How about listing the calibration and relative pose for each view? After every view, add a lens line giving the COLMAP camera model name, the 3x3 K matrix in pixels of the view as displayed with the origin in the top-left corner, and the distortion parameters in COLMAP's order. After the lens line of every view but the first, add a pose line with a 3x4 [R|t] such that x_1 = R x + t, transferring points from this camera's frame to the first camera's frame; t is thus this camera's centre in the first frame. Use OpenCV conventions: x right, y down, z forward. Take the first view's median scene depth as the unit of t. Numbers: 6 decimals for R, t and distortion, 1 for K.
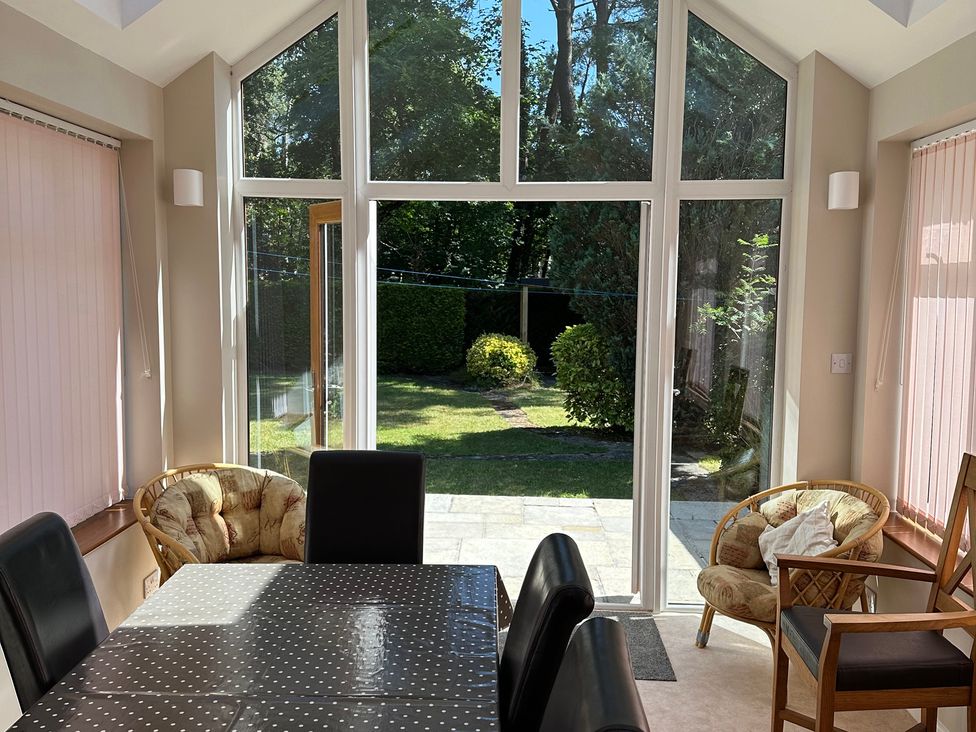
lens RADIAL K [[897.4, 0, 489.0], [0, 897.4, 383.6], [0, 0, 1]] dist [0.151613, -0.276815]
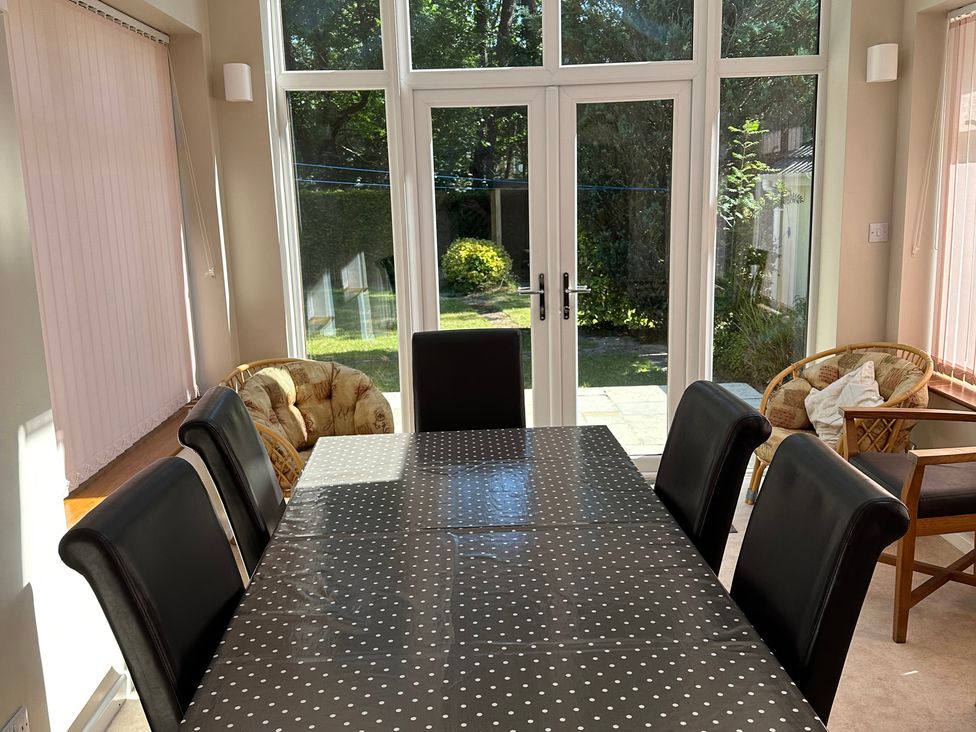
lens RADIAL K [[897.4, 0, 489.0], [0, 897.4, 383.6], [0, 0, 1]] dist [0.151613, -0.276815]
pose [[0.997475, -0.050742, 0.049683, -0.121476], [0.045582, 0.993943, 0.099993, 0.025049], [-0.054456, -0.097476, 0.993747, -0.039366]]
